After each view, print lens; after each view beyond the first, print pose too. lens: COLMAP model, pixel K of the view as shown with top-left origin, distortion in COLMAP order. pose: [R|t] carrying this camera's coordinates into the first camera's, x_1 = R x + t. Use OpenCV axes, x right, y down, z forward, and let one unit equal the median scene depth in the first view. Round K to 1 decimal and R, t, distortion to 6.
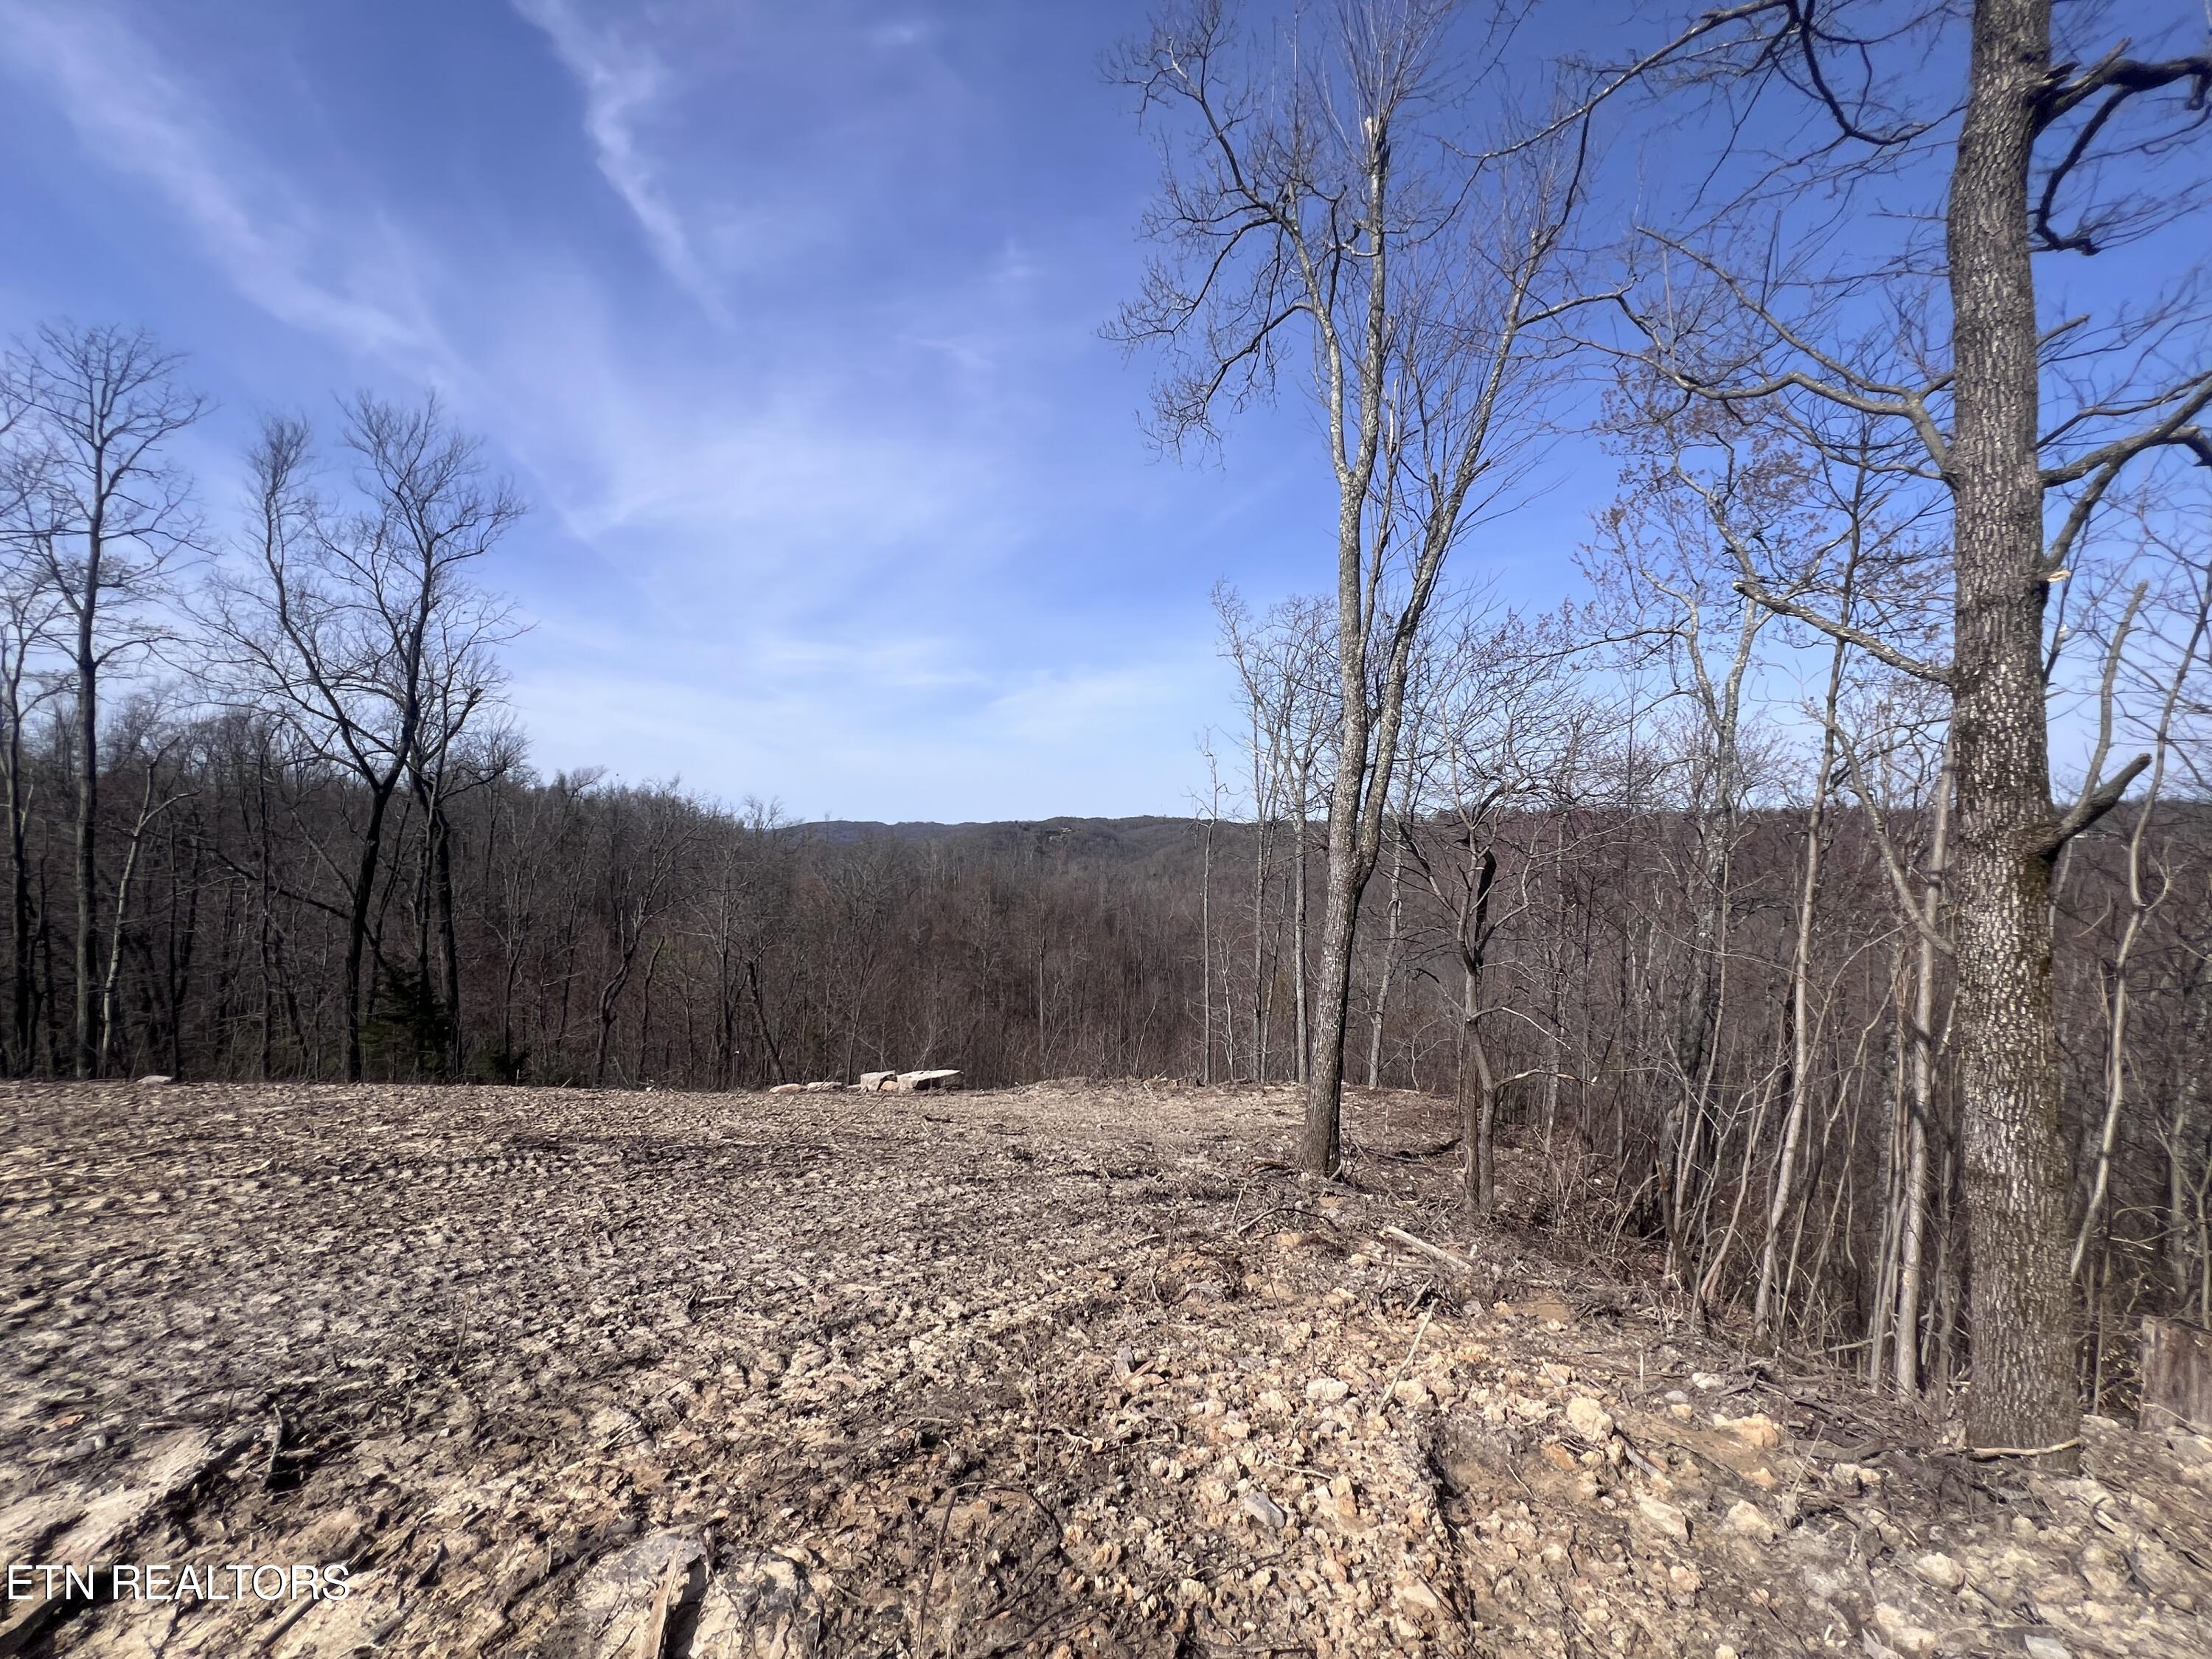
lens RADIAL K [[892.9, 0, 1106.0], [0, 892.9, 829.5], [0, 0, 1]] dist [-0.002448, 0.000162]
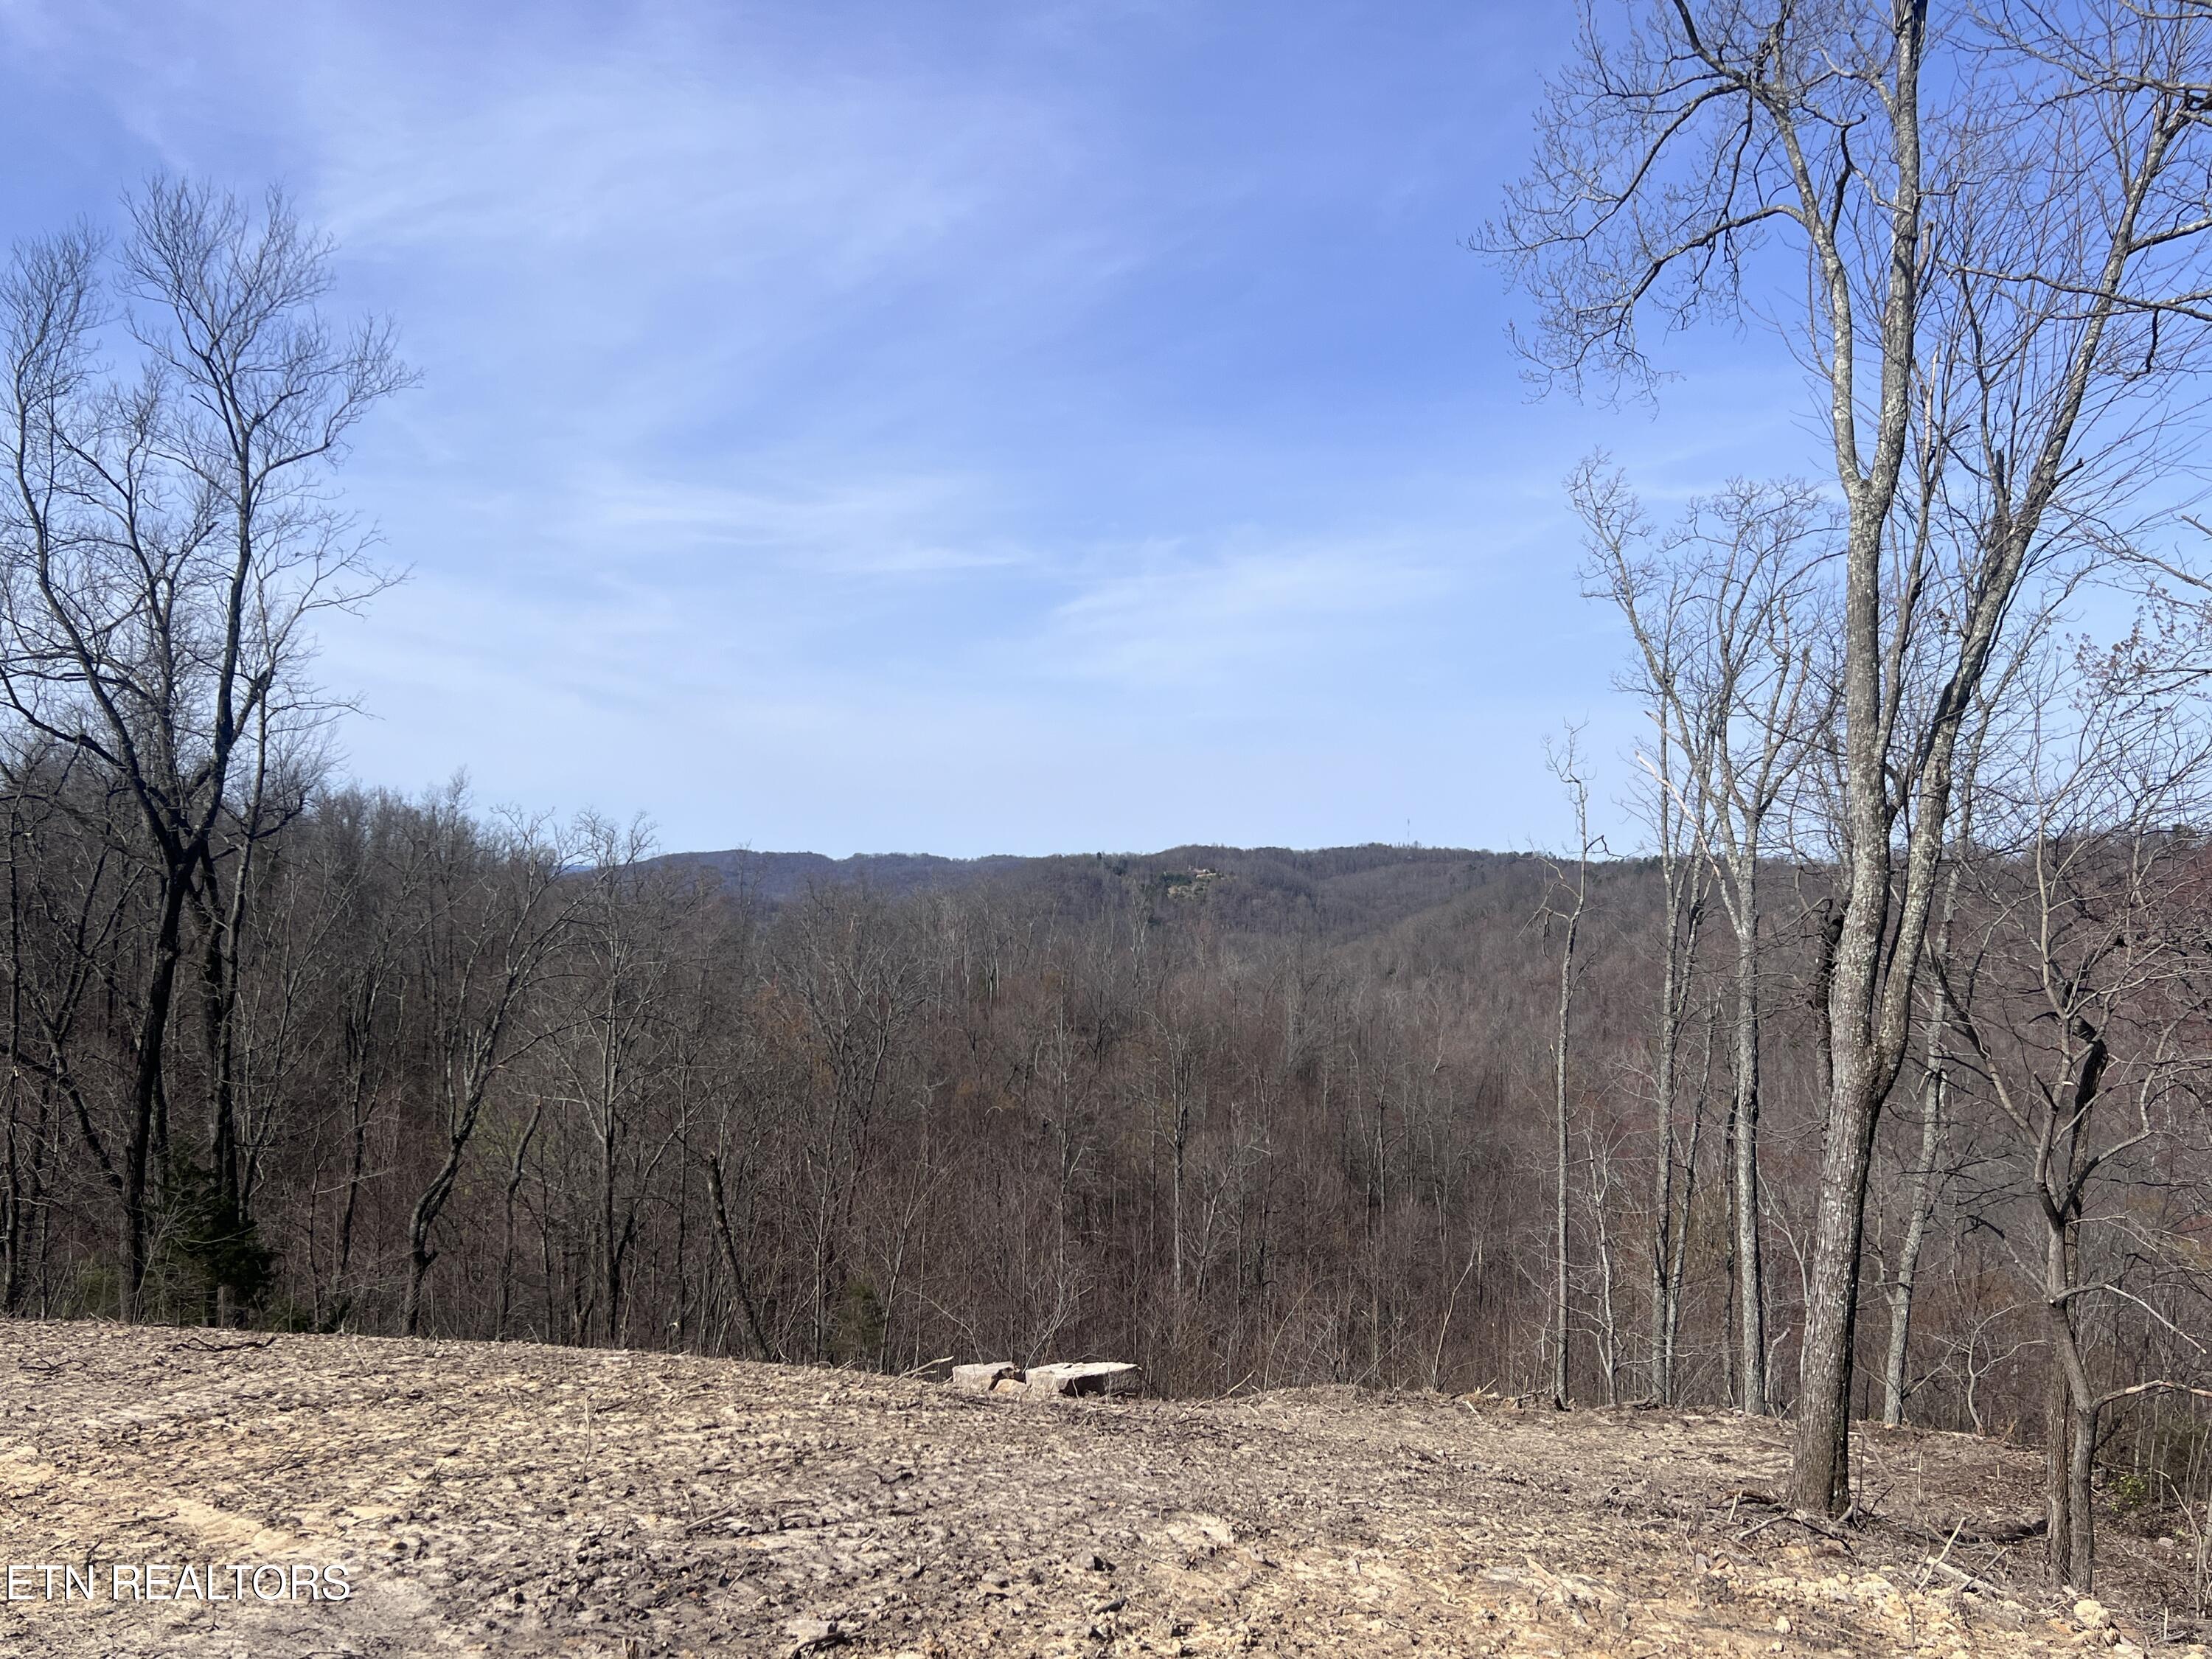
lens RADIAL K [[1901.7, 0, 1103.2], [0, 1901.7, 834.6], [0, 0, 1]] dist [0.027726, -0.004066]
pose [[0.995273, 0.006444, -0.096906, -0.066942], [-0.008274, 0.999795, -0.018491, -0.042807], [0.096767, 0.019205, 0.995122, -0.208702]]
